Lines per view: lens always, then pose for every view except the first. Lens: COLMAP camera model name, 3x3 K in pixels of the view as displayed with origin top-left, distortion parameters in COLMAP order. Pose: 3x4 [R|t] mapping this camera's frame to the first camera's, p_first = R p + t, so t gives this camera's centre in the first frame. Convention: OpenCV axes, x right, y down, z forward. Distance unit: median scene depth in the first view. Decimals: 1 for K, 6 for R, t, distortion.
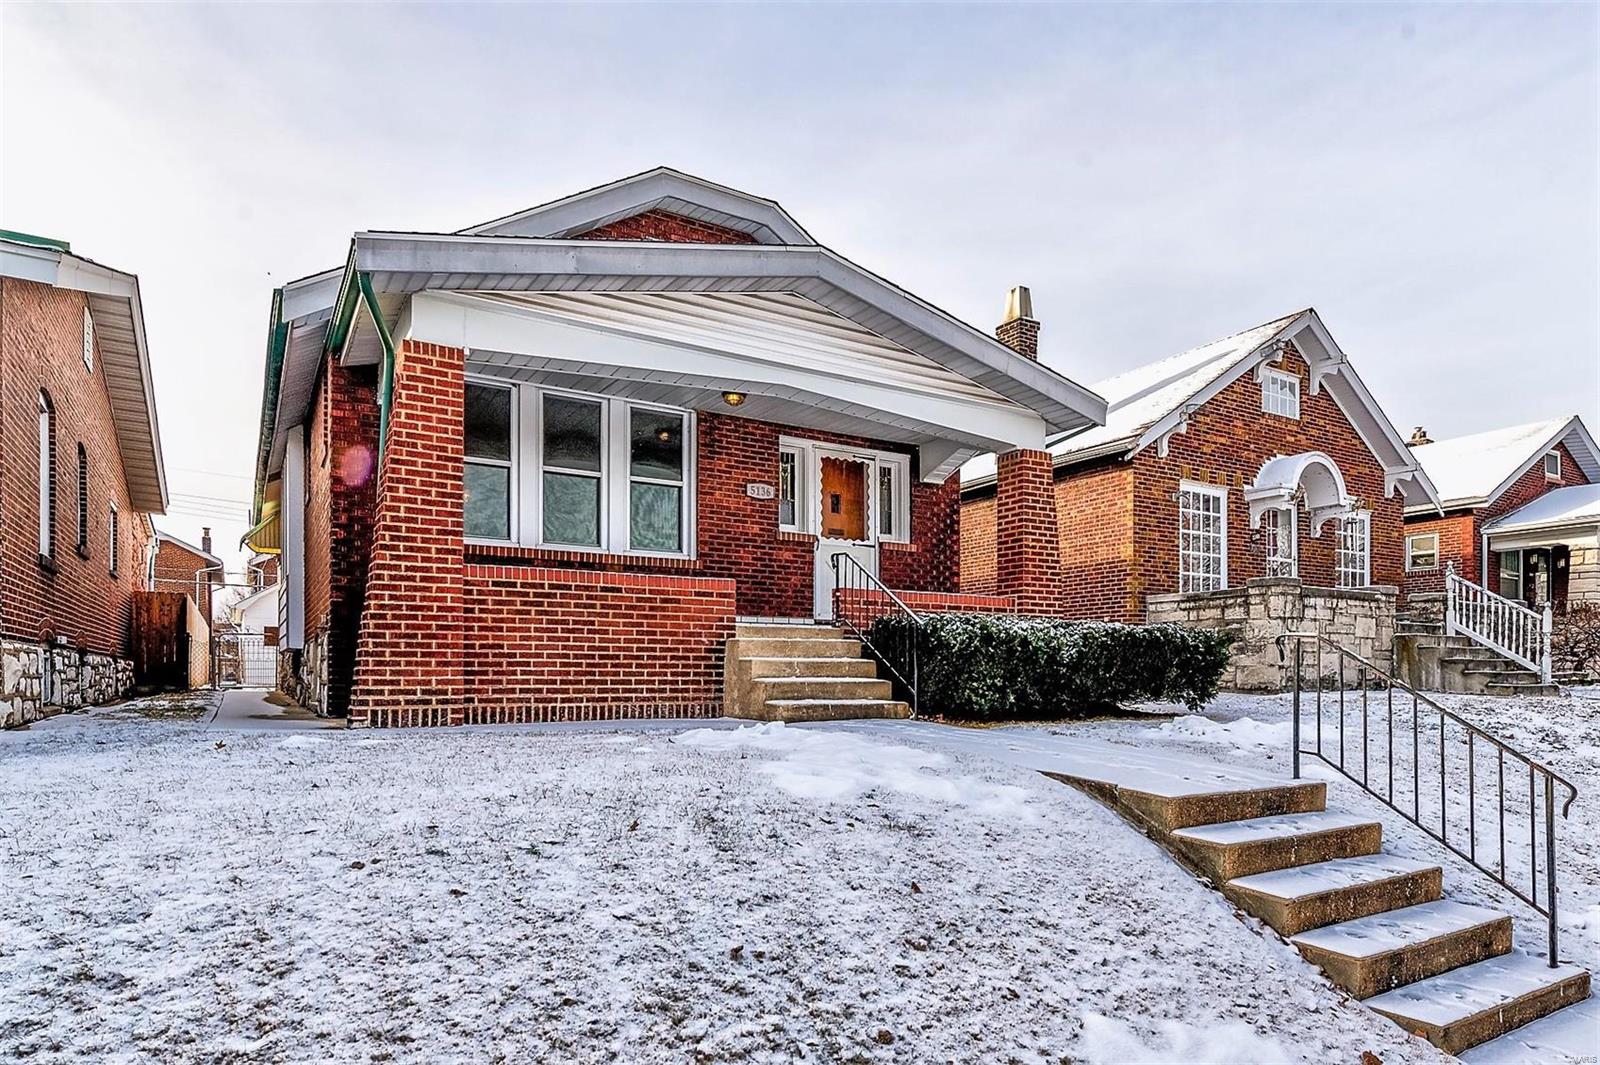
lens RADIAL K [[912.2, 0, 806.9], [0, 912.2, 750.5], [0, 0, 1]] dist [0.000195, 0.000413]
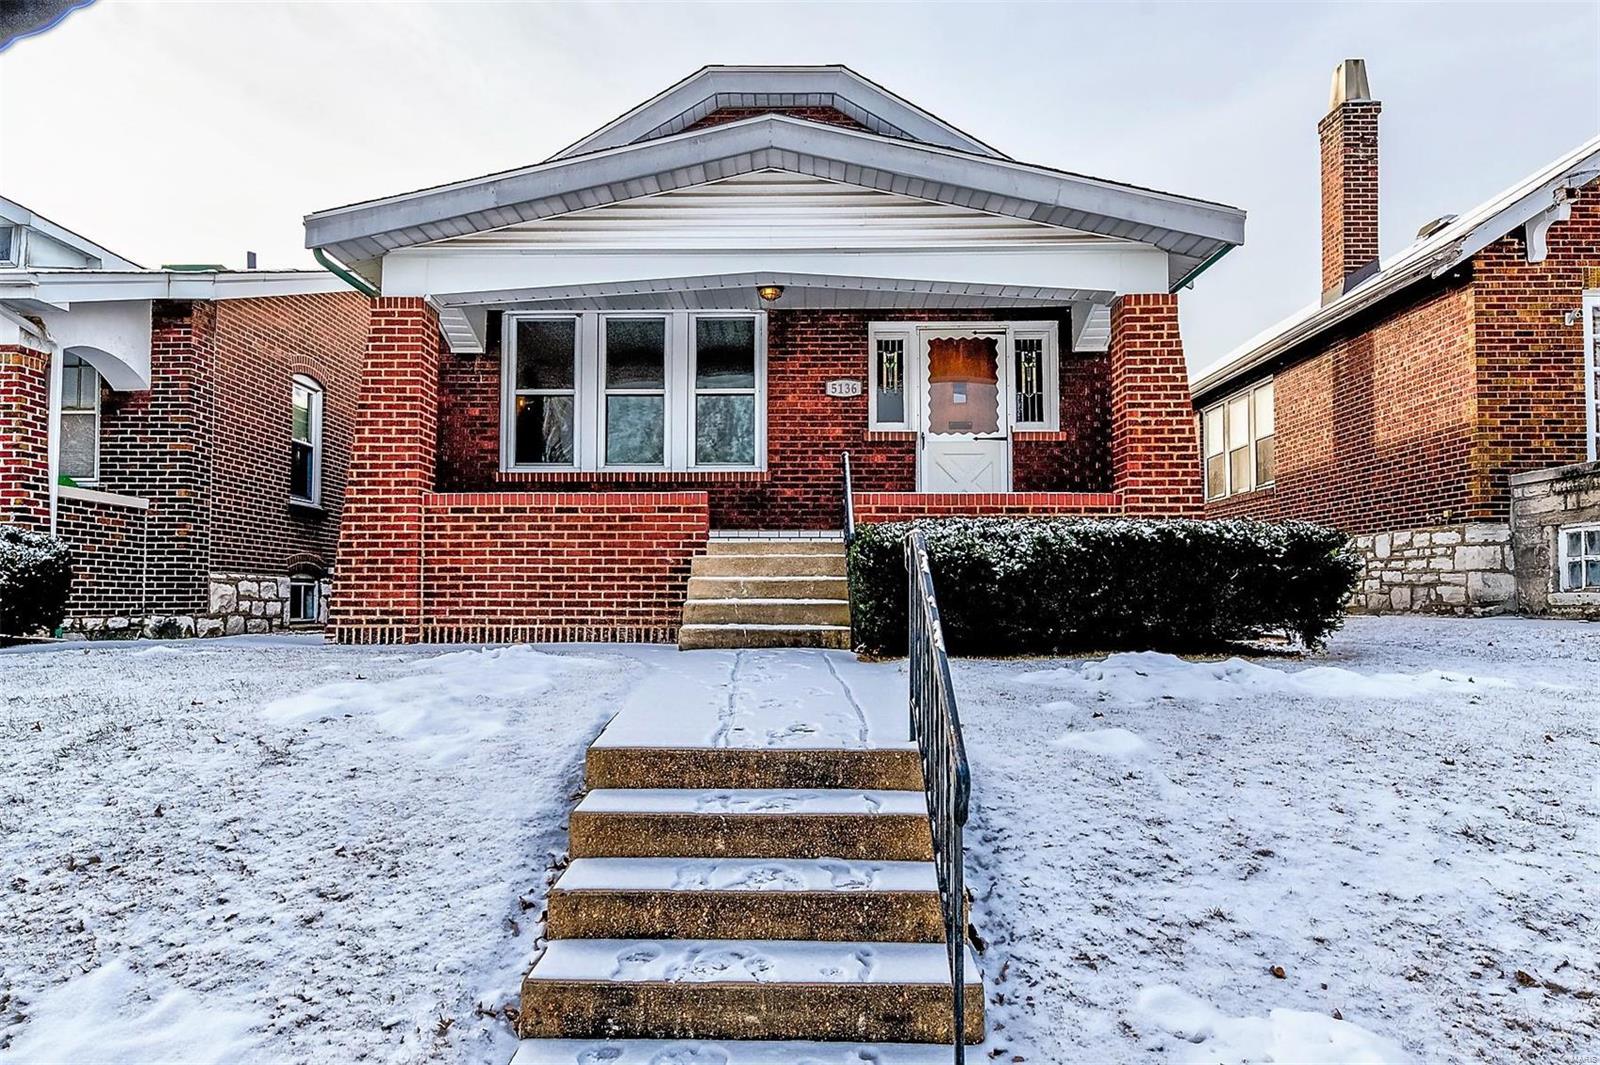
lens RADIAL K [[1026.8, 0, 784.1], [0, 1026.8, 637.6], [0, 0, 1]] dist [0.000978, 0.000203]
pose [[0.847079, 0.017685, -0.531173, 0.541000], [-0.042599, 0.998490, -0.034690, -0.010083], [0.529757, 0.052013, 0.846553, 0.182355]]
